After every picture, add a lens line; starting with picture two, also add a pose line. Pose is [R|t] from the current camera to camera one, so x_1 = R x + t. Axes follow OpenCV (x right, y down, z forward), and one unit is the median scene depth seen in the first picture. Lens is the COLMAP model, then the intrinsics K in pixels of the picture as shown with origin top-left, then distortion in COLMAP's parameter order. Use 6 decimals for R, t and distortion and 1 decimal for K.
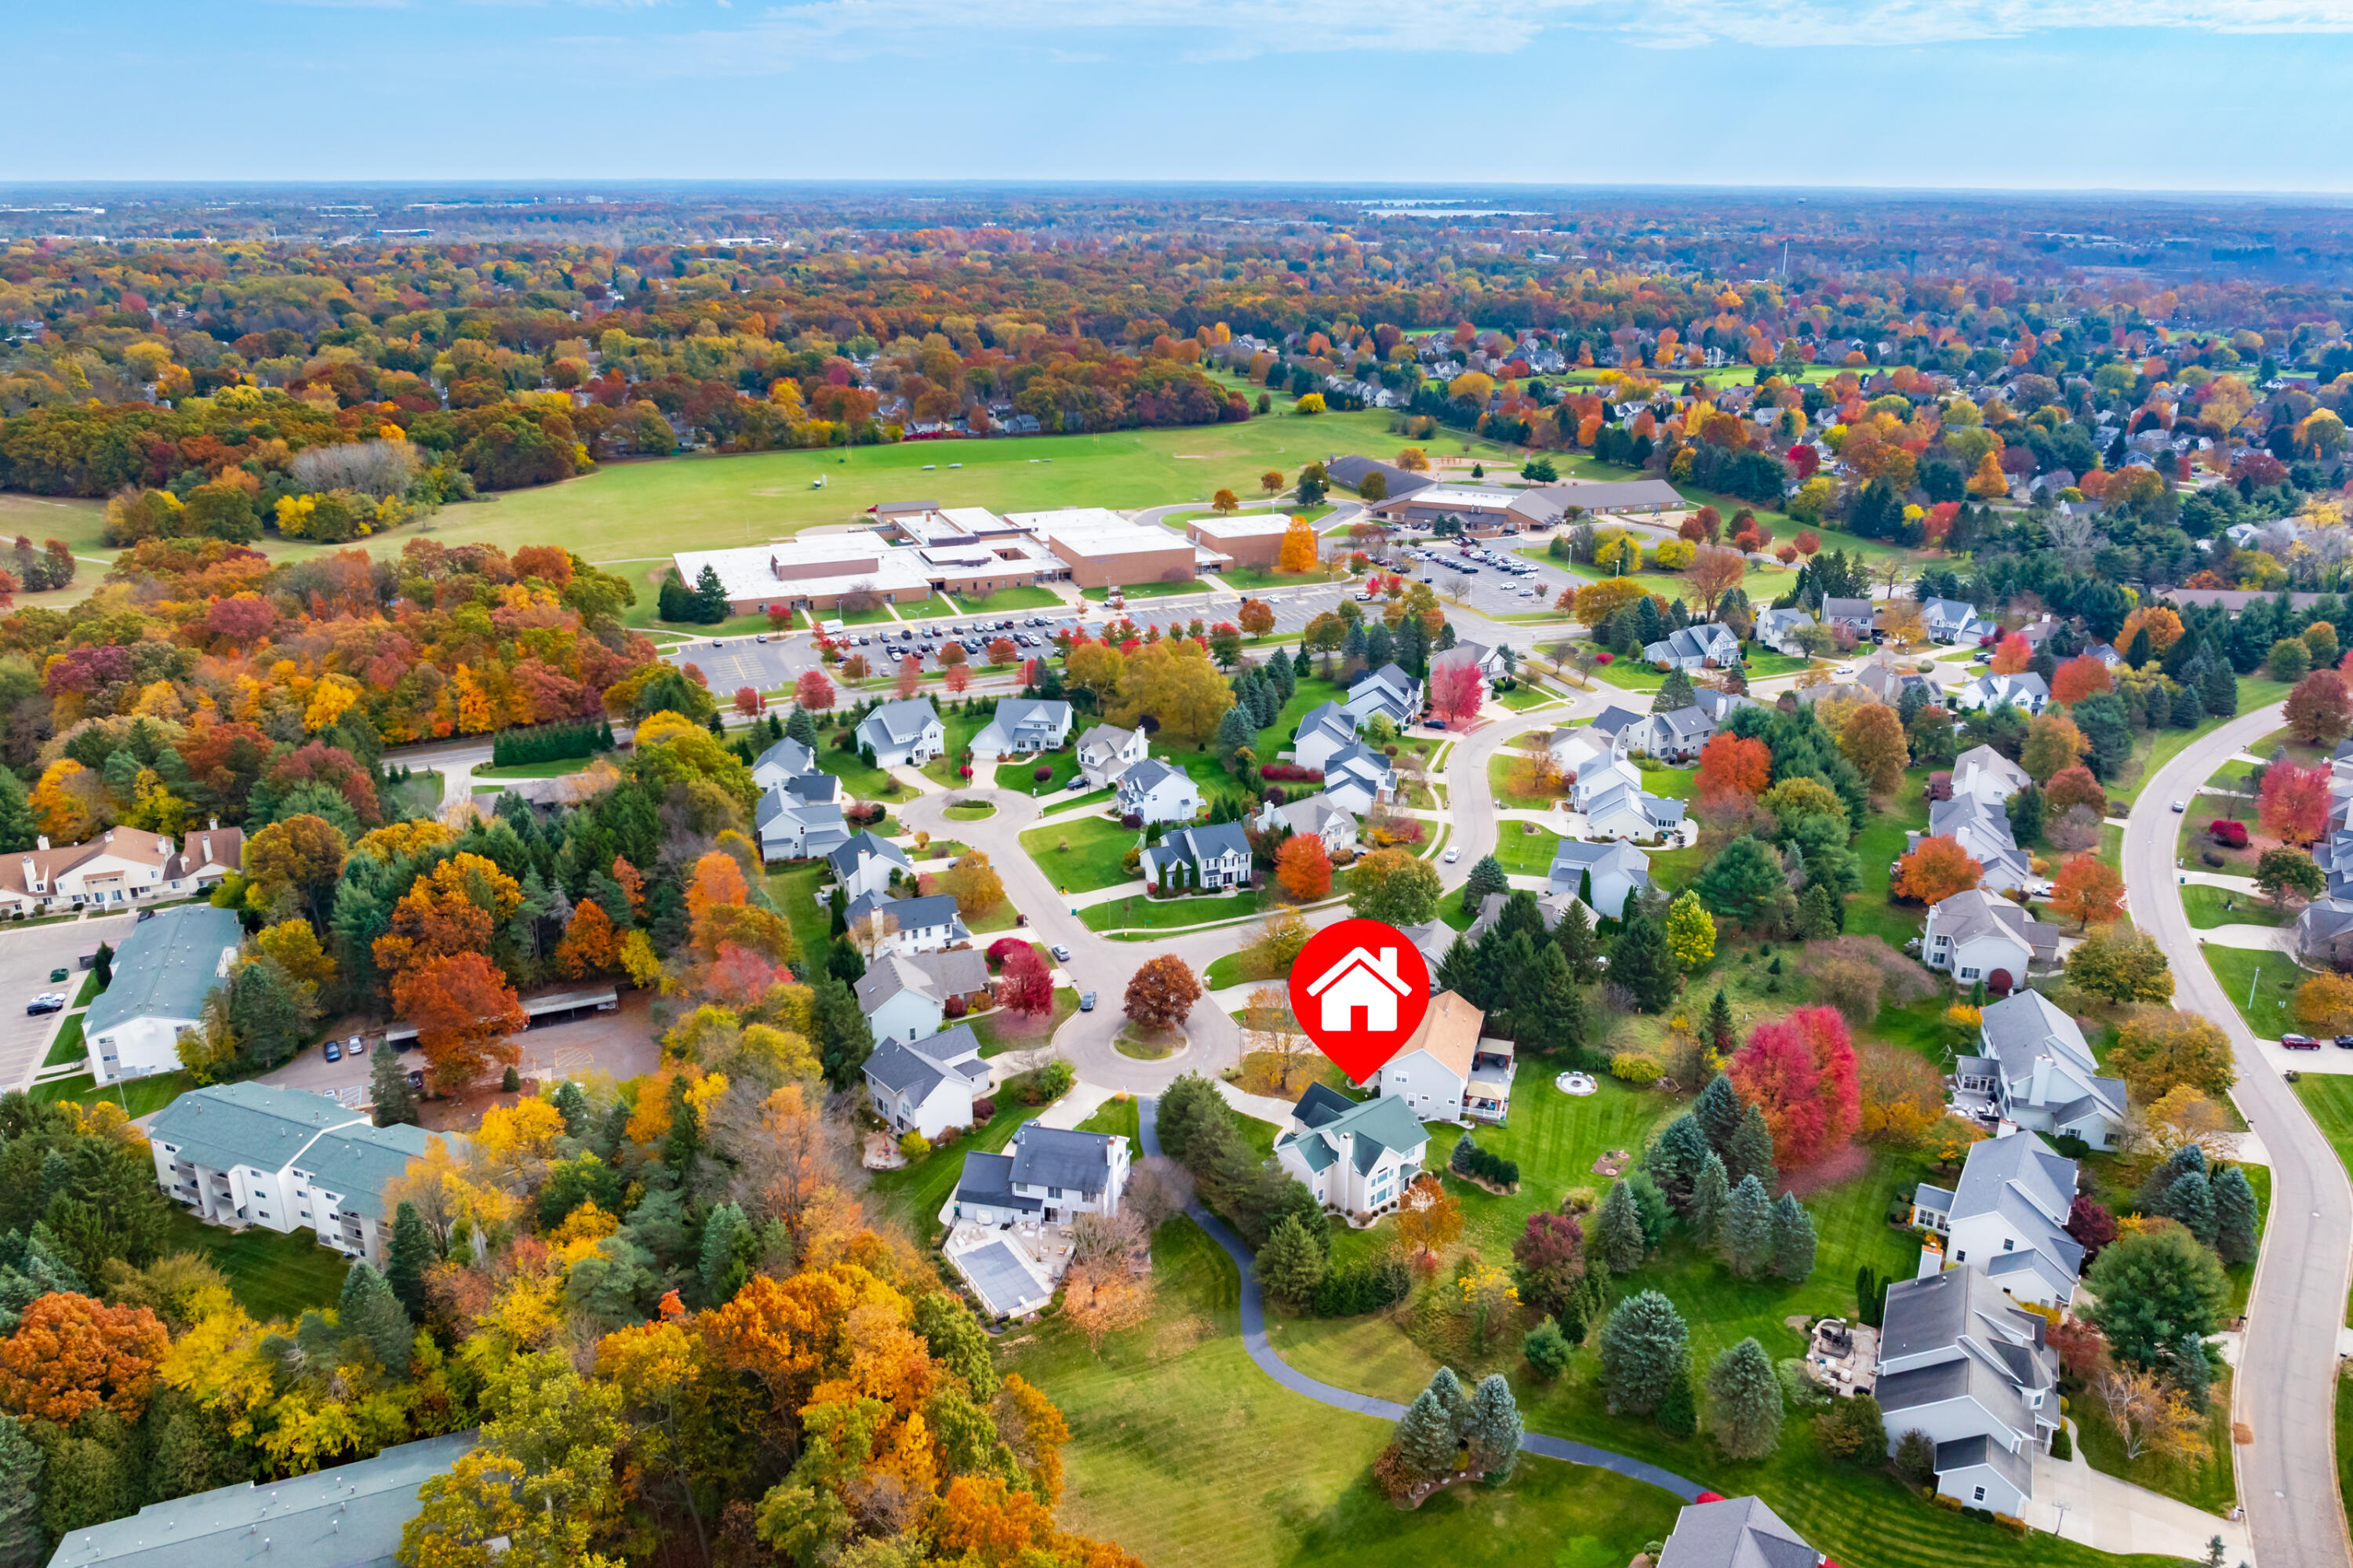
lens RADIAL K [[1652.7, 0, 1185.1], [0, 1652.7, 782.8], [0, 0, 1]] dist [-0.025616, 0.008578]
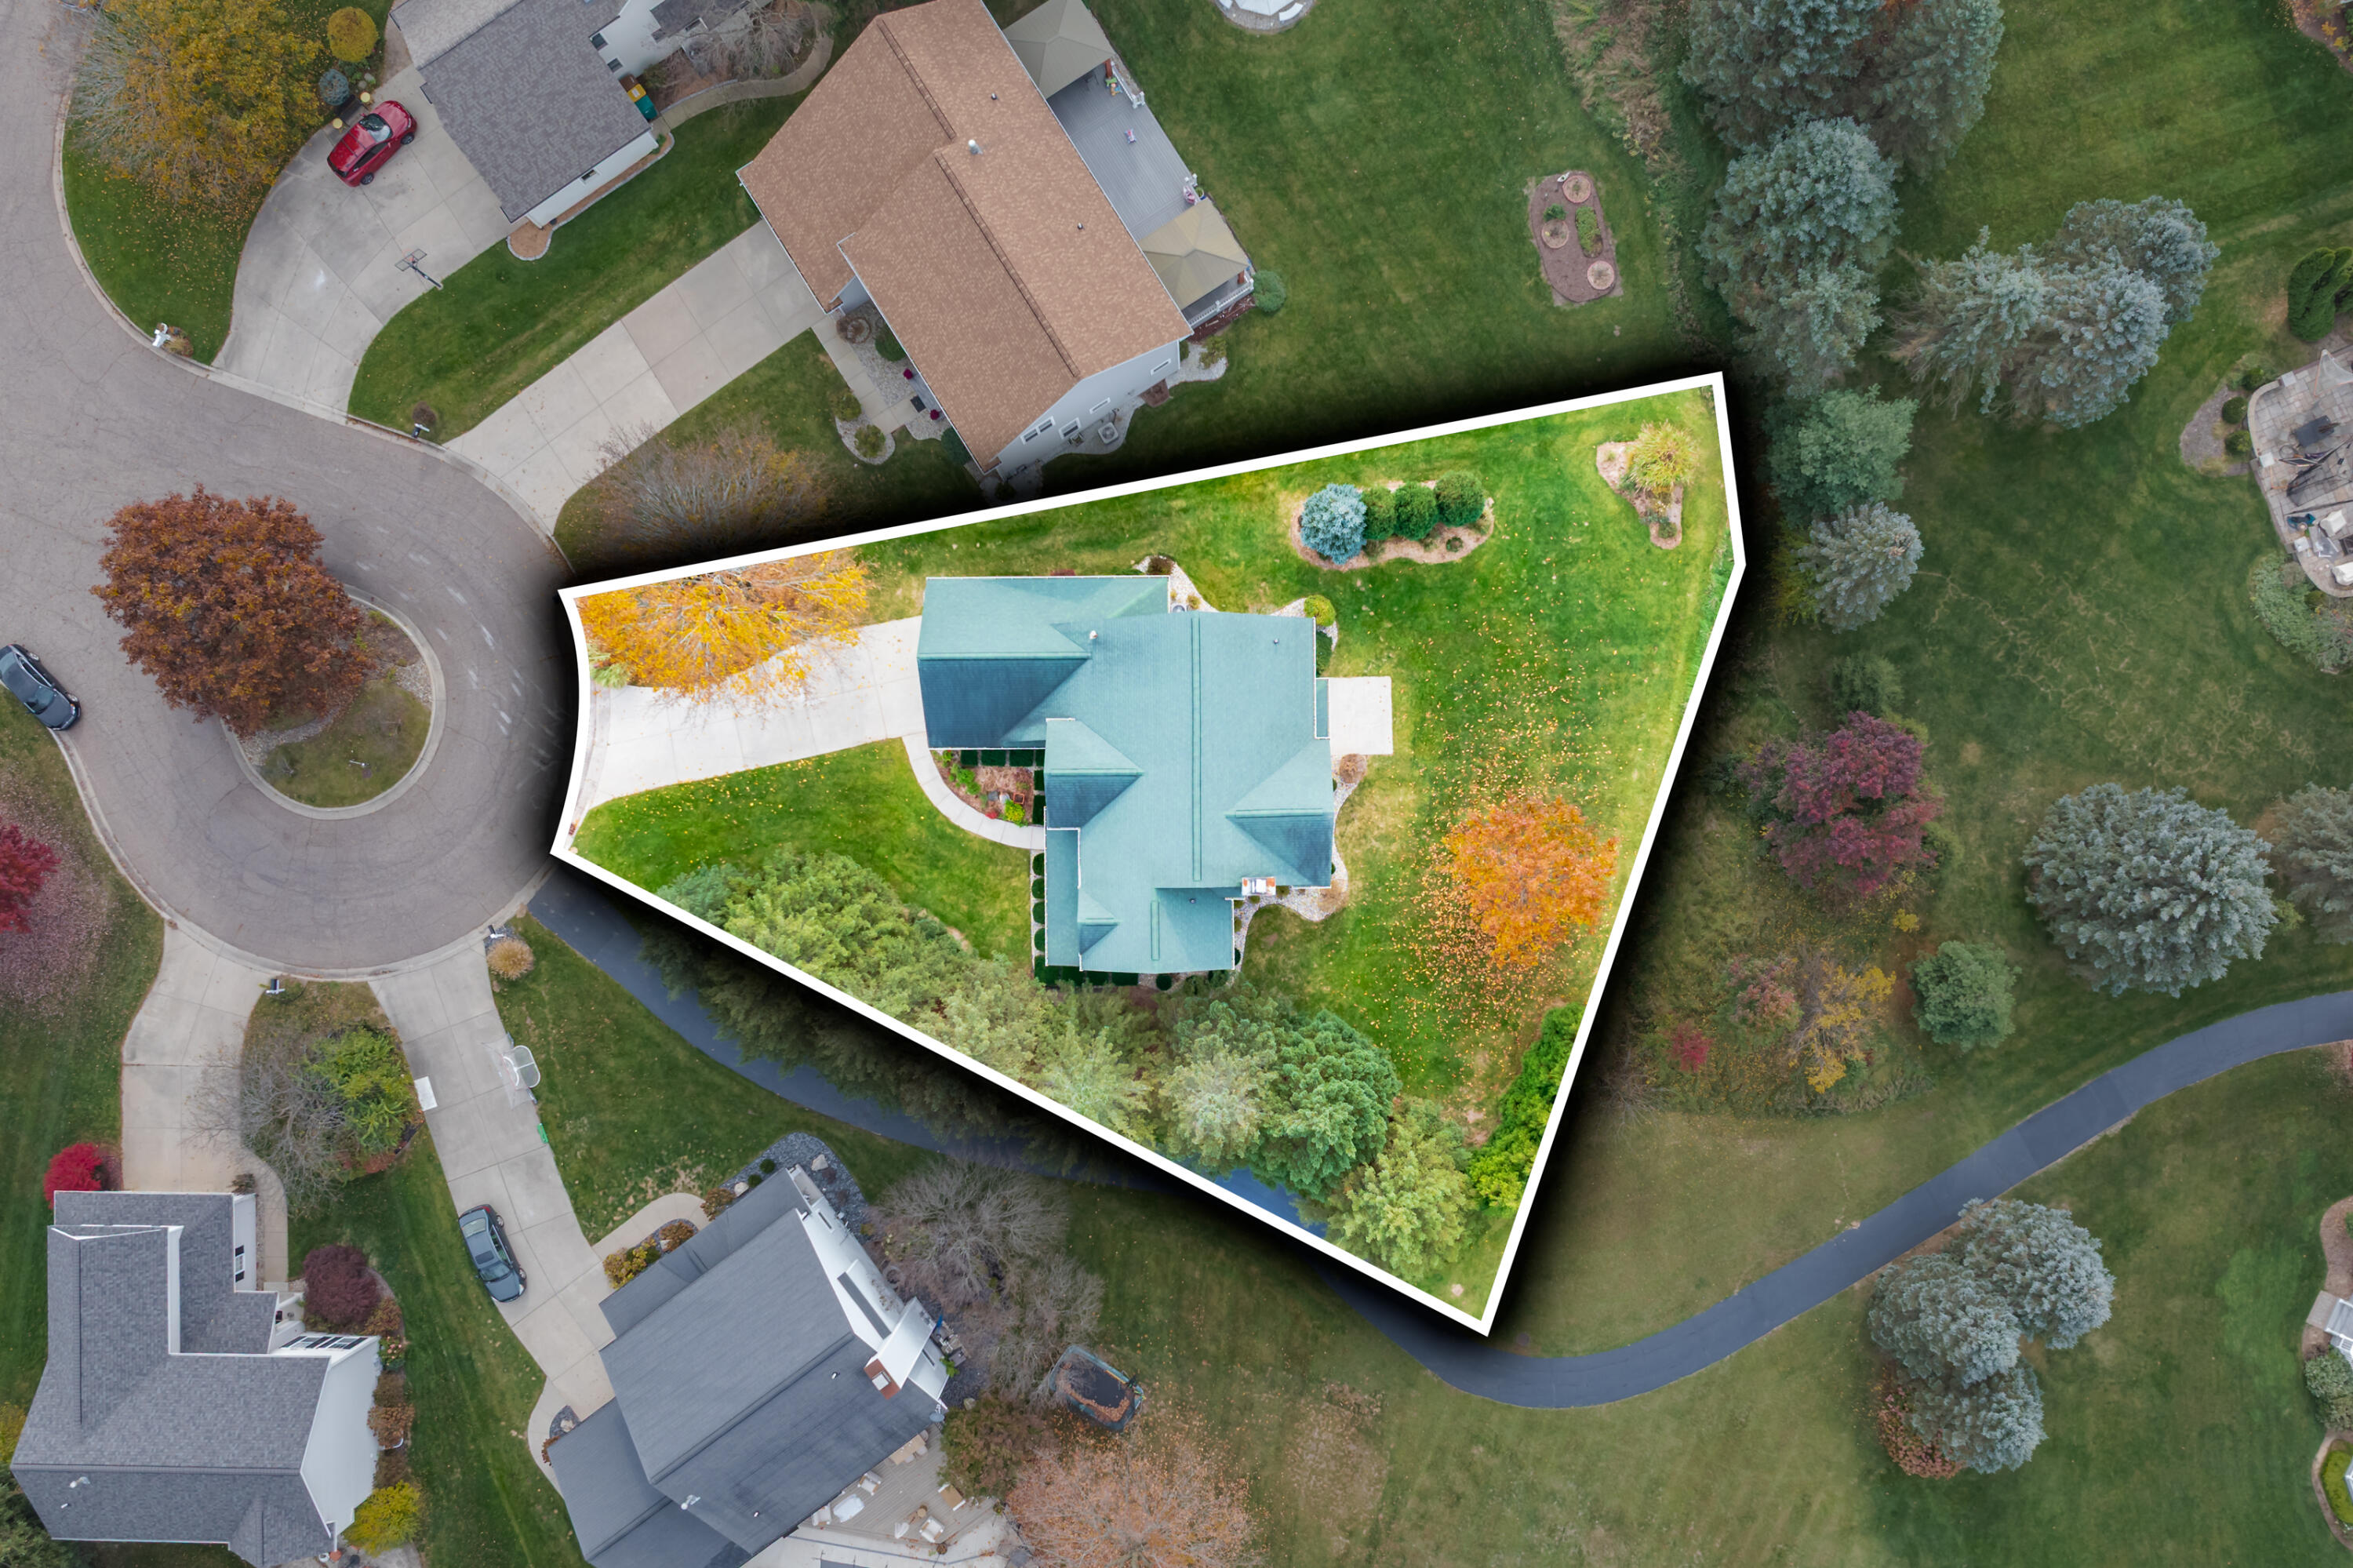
lens RADIAL K [[1652.7, 0, 1185.1], [0, 1652.7, 782.8], [0, 0, 1]] dist [-0.025616, 0.008578]
pose [[0.655666, -0.754639, -0.024959, 0.085672], [0.282193, 0.214254, 0.935127, -0.106374], [-0.700335, -0.620174, 0.353433, 0.662561]]
